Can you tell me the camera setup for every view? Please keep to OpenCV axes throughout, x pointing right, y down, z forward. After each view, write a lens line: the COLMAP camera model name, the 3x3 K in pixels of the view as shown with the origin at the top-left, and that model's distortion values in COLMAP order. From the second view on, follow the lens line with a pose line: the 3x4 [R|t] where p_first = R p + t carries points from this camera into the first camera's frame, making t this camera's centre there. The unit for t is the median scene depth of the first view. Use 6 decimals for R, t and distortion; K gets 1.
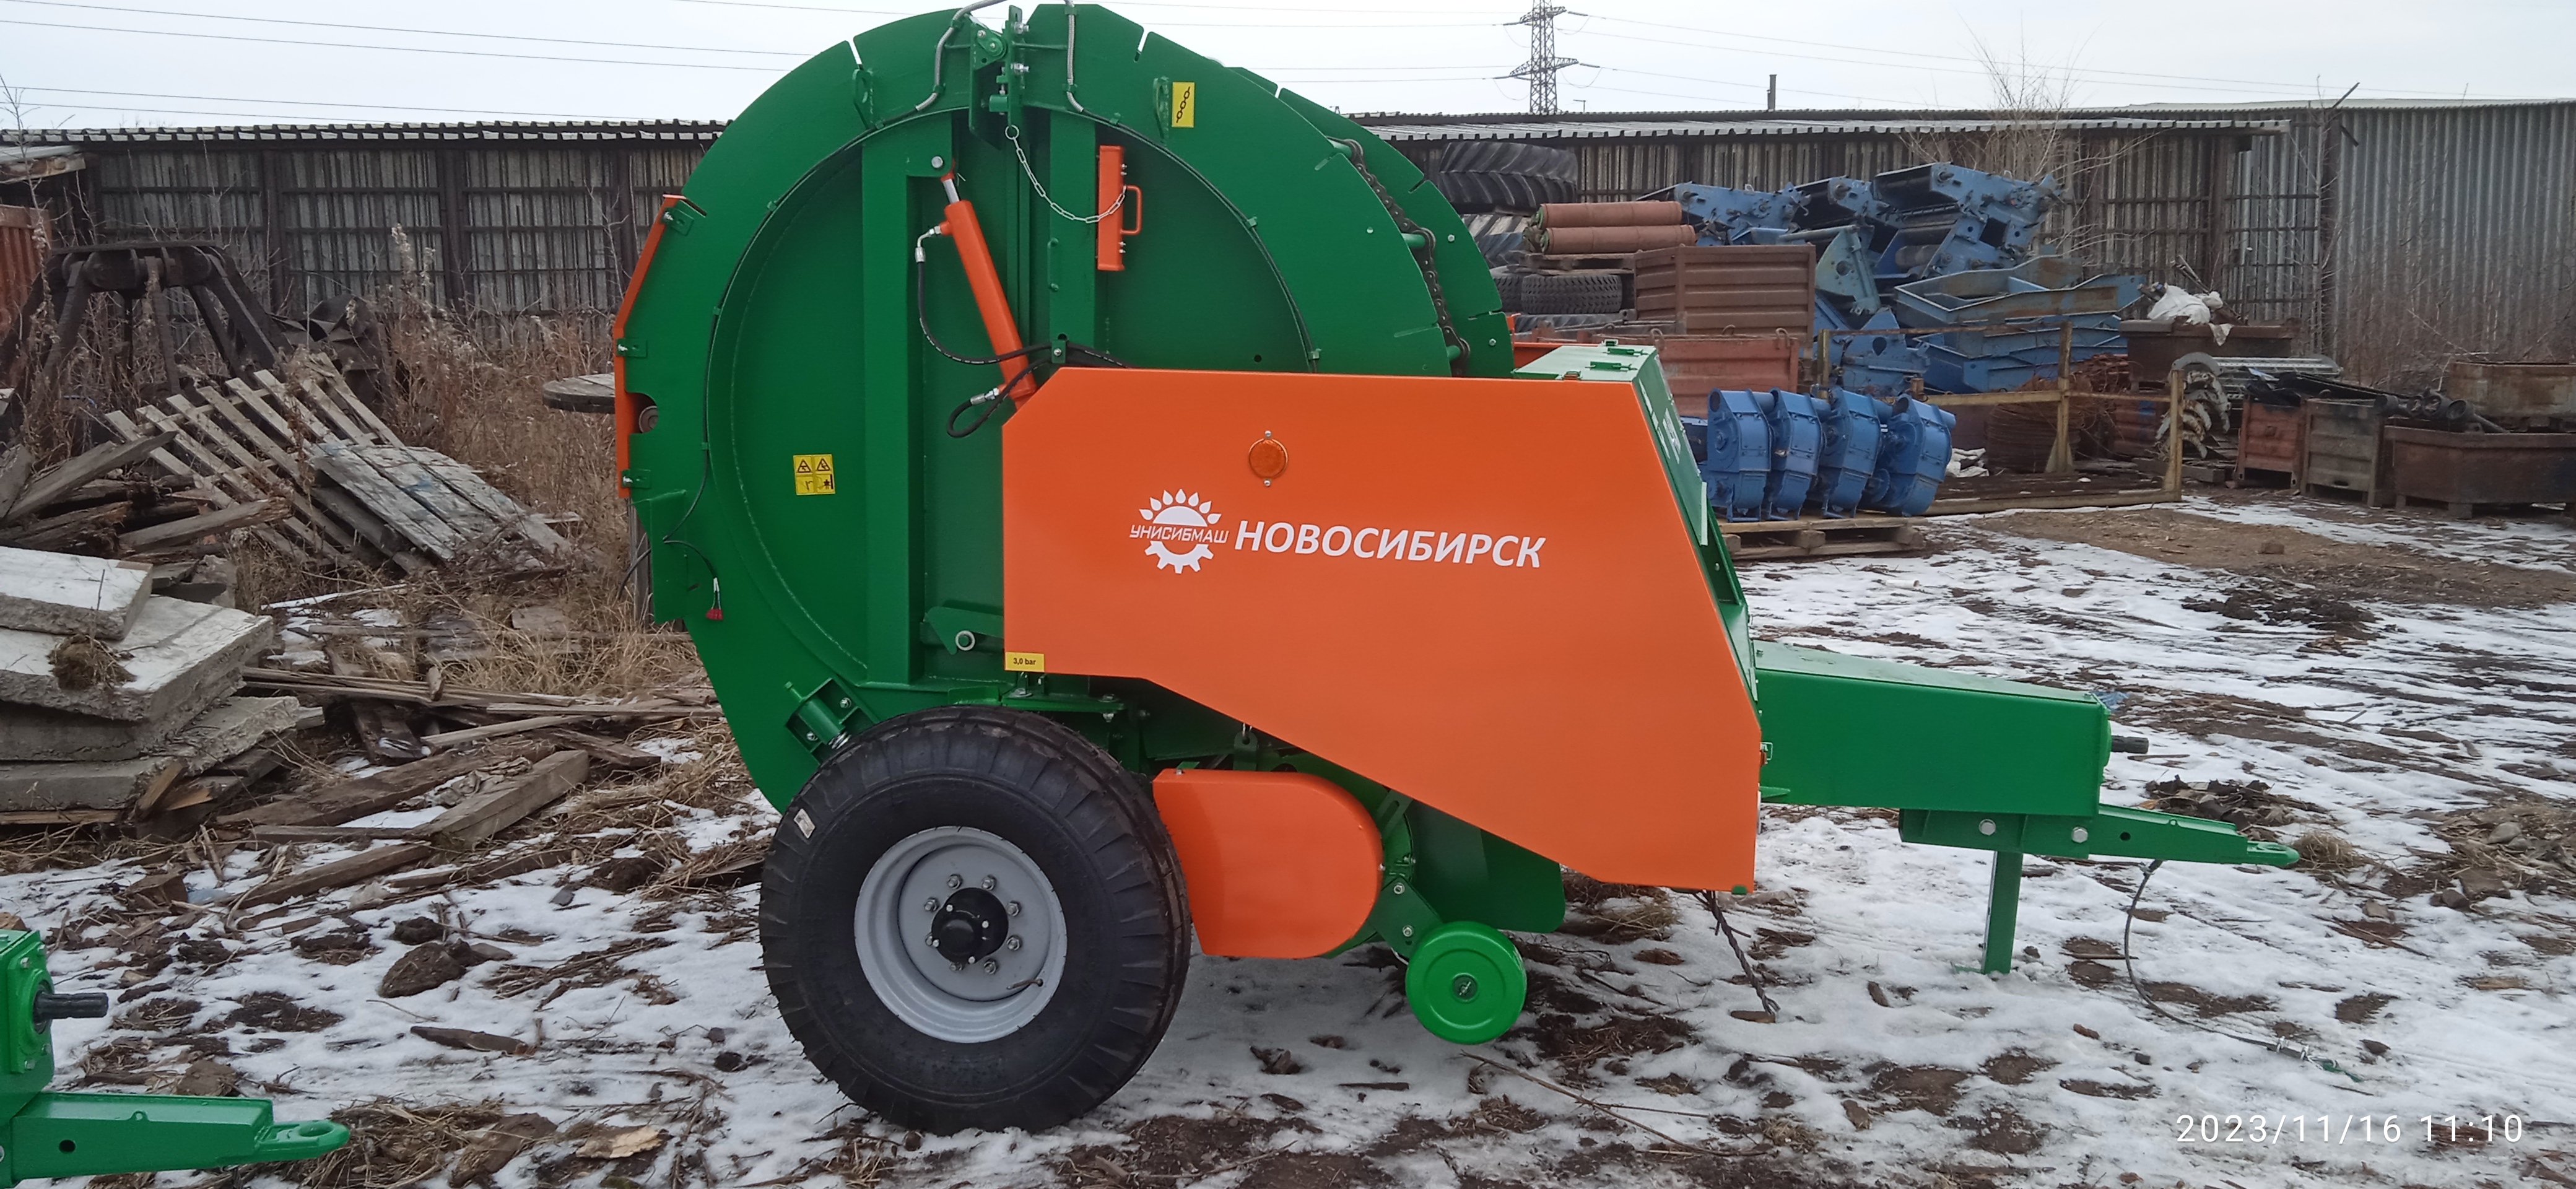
lens RADIAL K [[2026.1, 0, 1348.4], [0, 2026.1, 582.8], [0, 0, 1]] dist [0.041097, -0.066699]
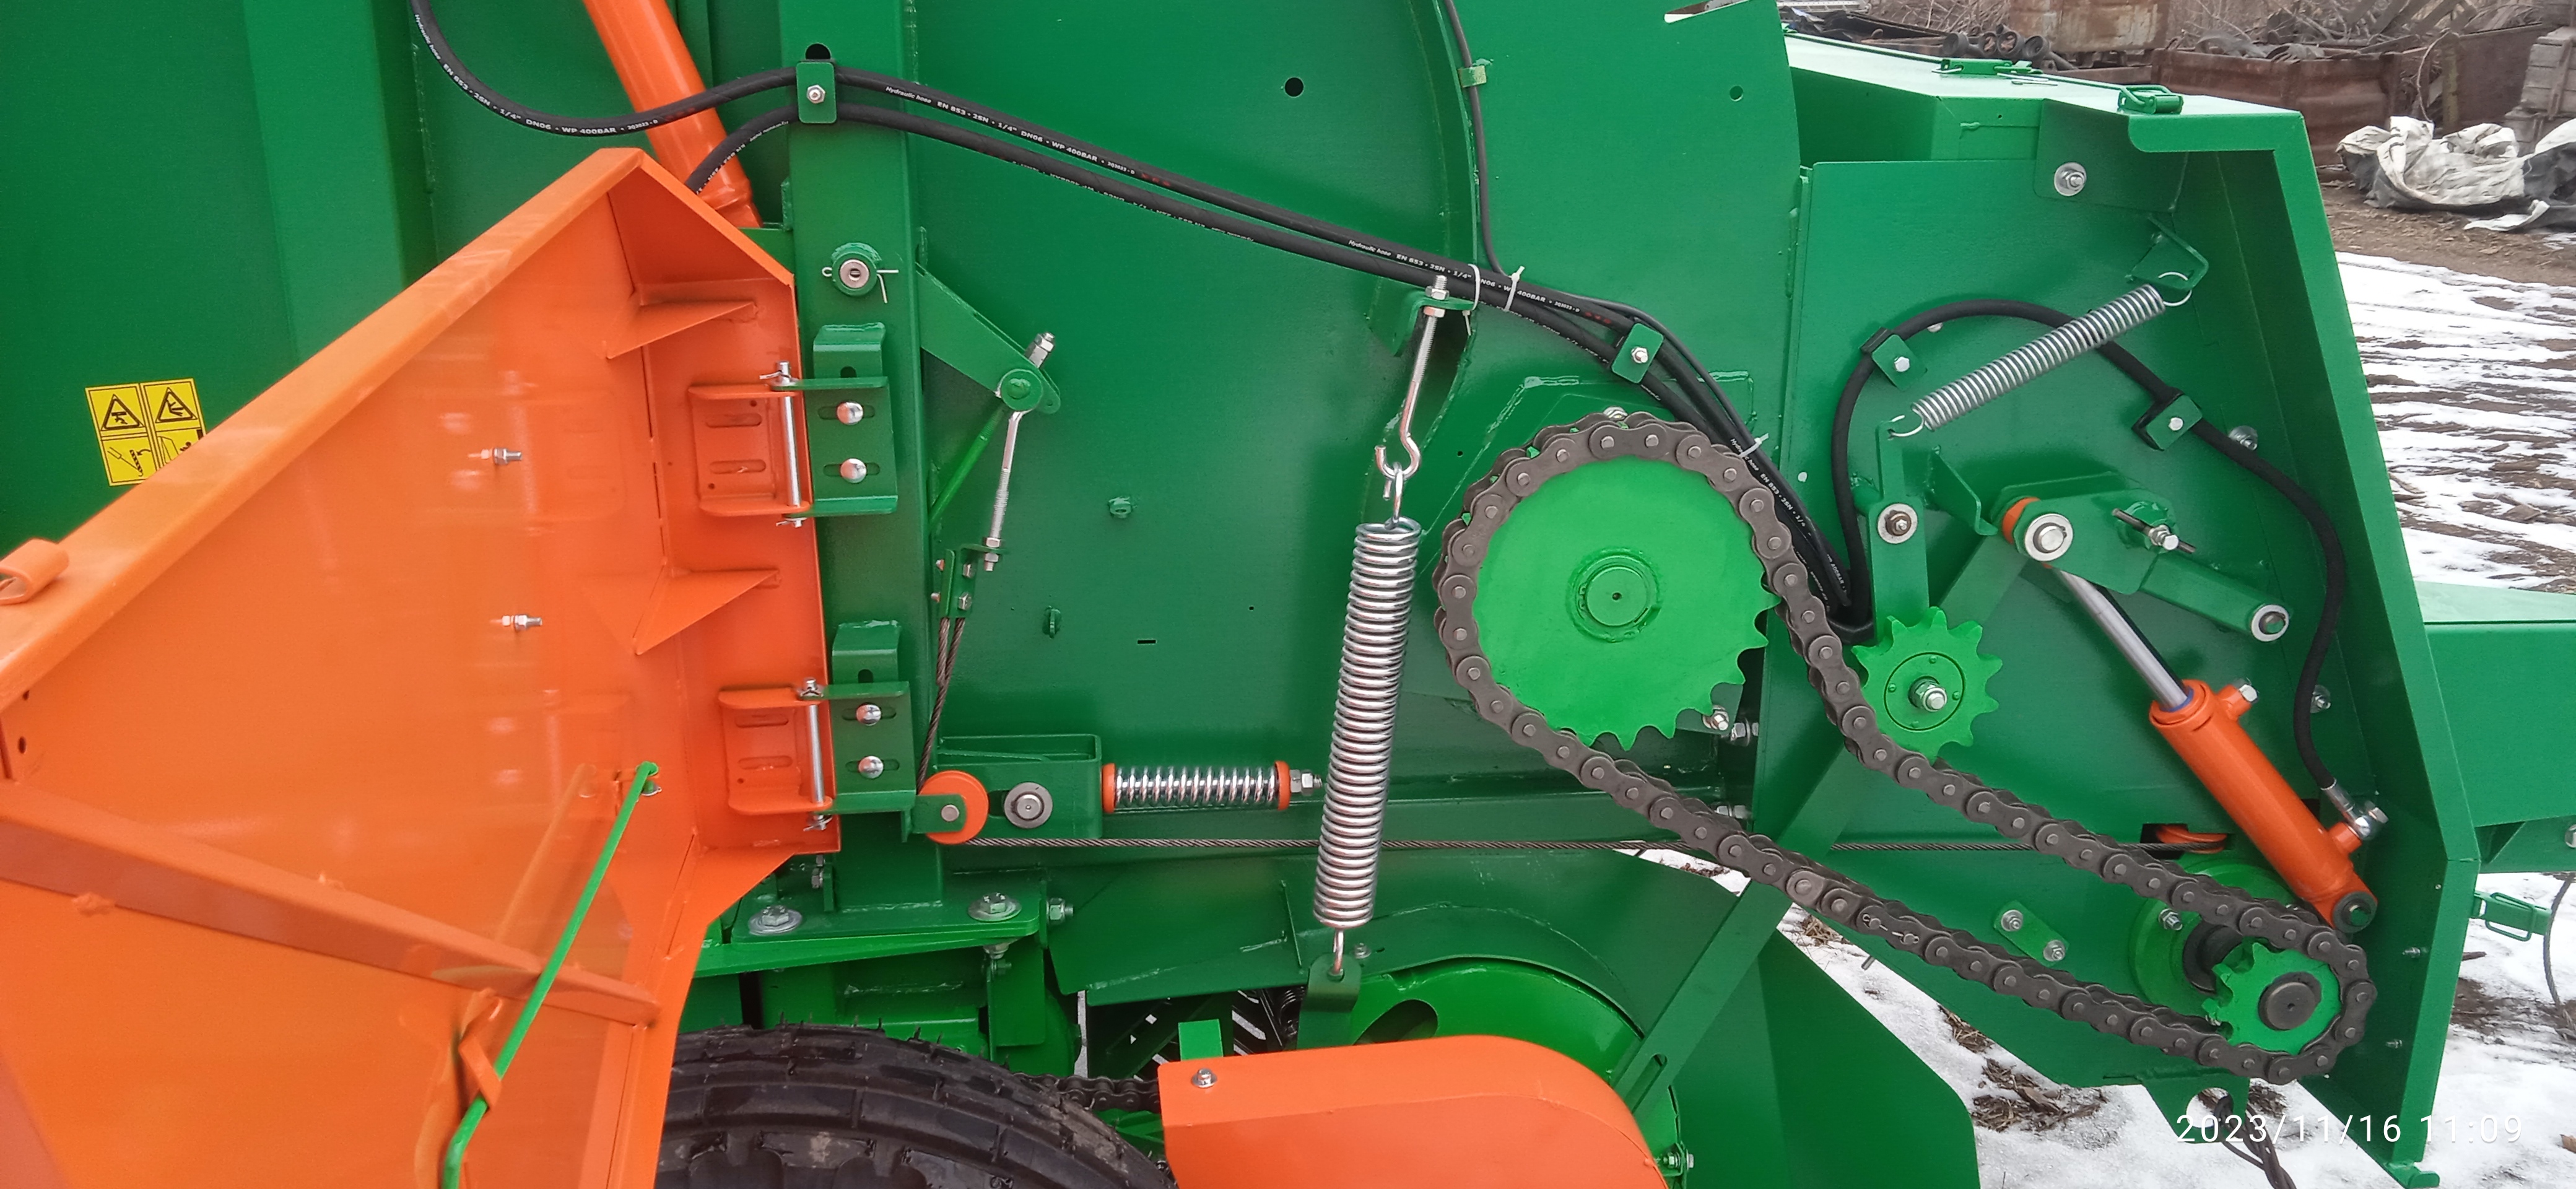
lens RADIAL K [[2026.1, 0, 1348.4], [0, 2026.1, 582.8], [0, 0, 1]] dist [0.041097, -0.066699]
pose [[0.957971, -0.101963, 0.268131, -0.152354], [0.056061, 0.983219, 0.173600, -0.080248], [-0.281333, -0.151272, 0.947612, 0.565789]]
